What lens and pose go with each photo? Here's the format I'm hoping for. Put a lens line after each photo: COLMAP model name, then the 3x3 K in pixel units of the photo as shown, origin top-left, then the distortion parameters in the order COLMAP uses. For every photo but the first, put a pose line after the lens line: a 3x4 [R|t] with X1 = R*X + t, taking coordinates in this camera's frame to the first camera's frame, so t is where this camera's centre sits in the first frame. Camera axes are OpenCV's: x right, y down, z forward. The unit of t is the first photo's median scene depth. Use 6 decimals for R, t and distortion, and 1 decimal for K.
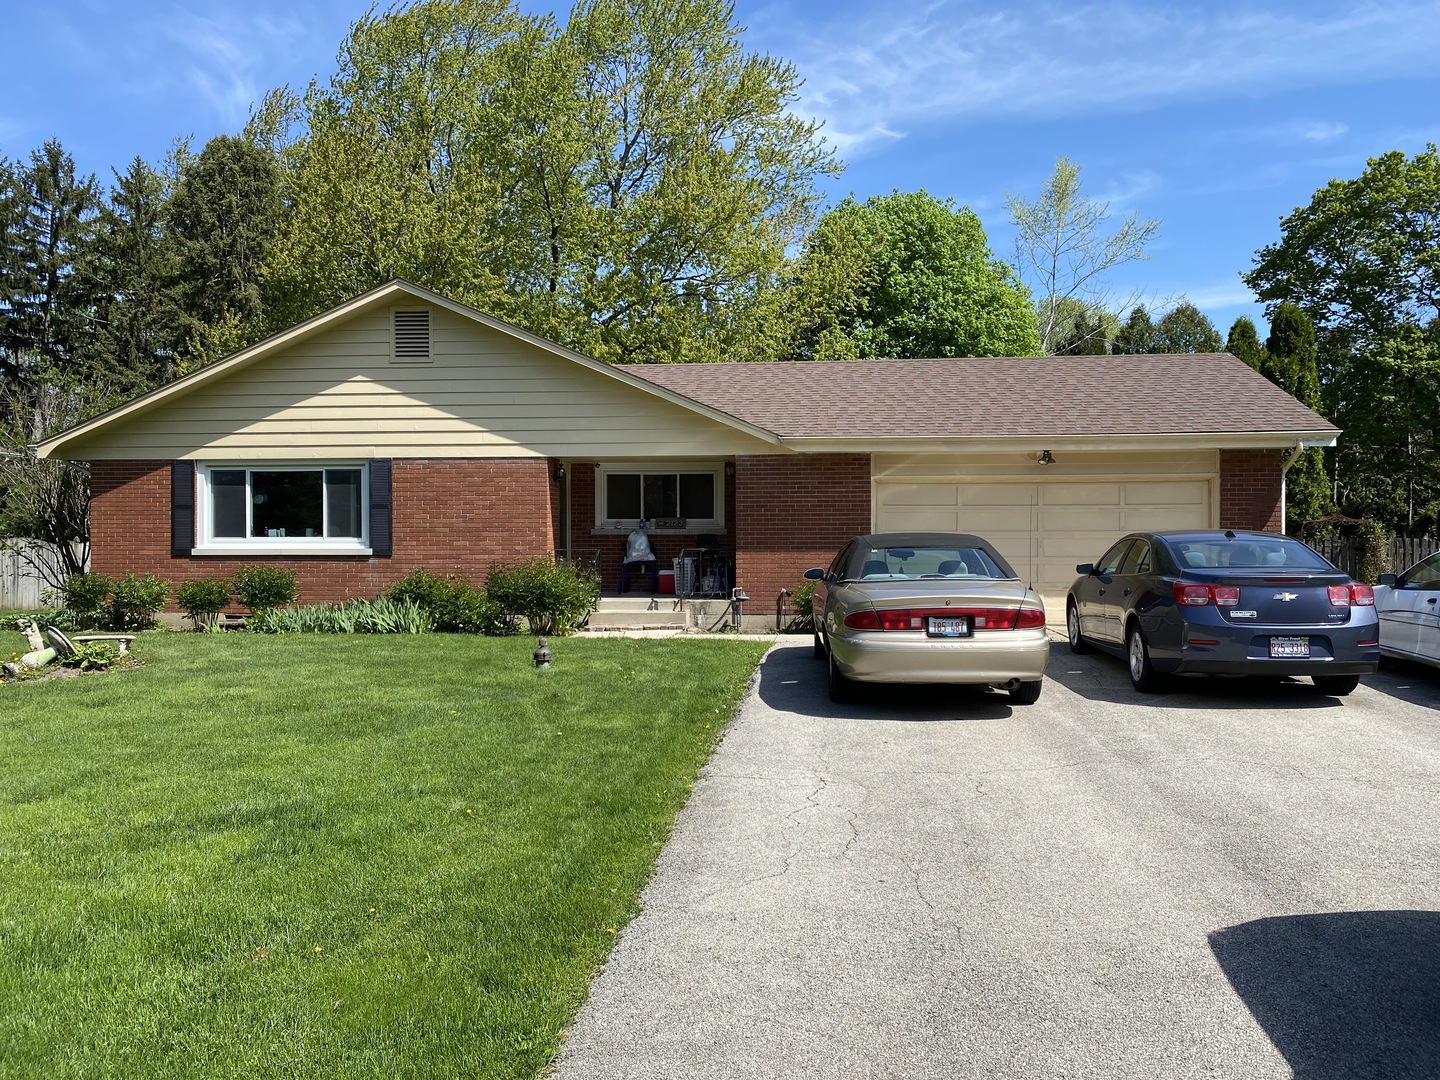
lens RADIAL K [[1096.7, 0, 721.6], [0, 1096.7, 548.5], [0, 0, 1]] dist [0.039030, -0.009733]
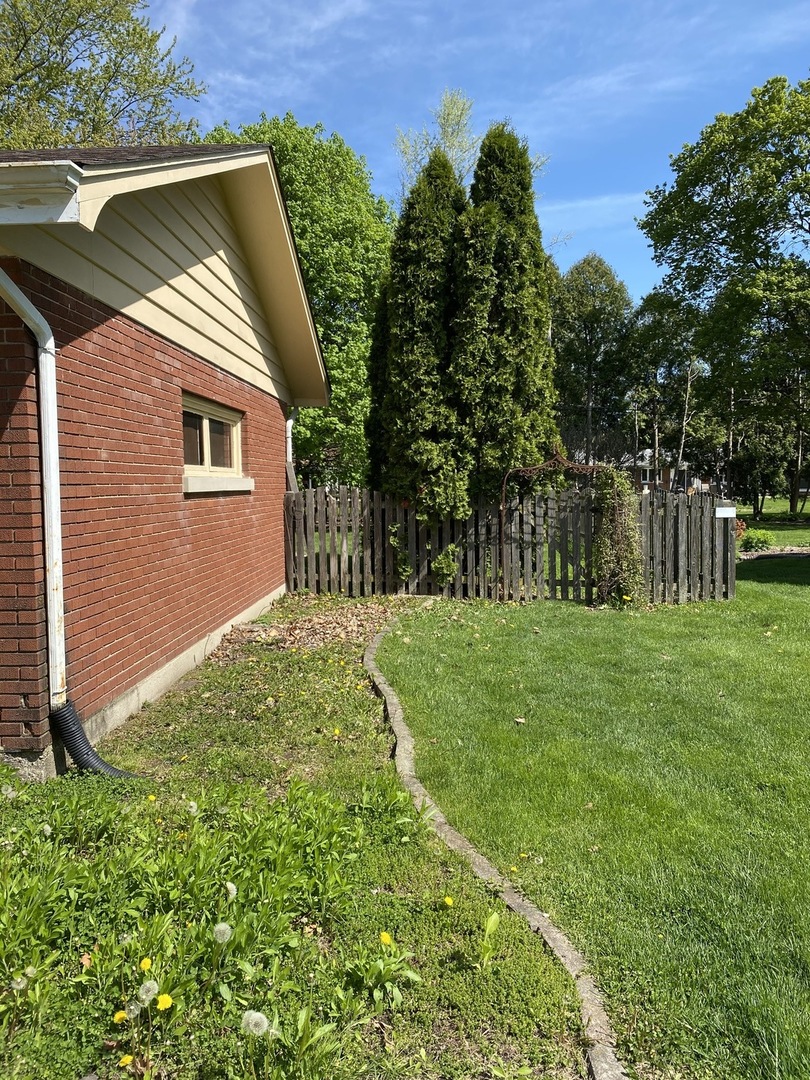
lens RADIAL K [[822.6, 0, 406.3], [0, 822.6, 535.5], [0, 0, 1]] dist [0.039030, -0.009733]
pose [[0.997921, -0.018894, 0.061624, 0.232248], [0.015780, 0.998593, 0.050635, -0.006093], [-0.062494, -0.049558, 0.996814, 0.283276]]
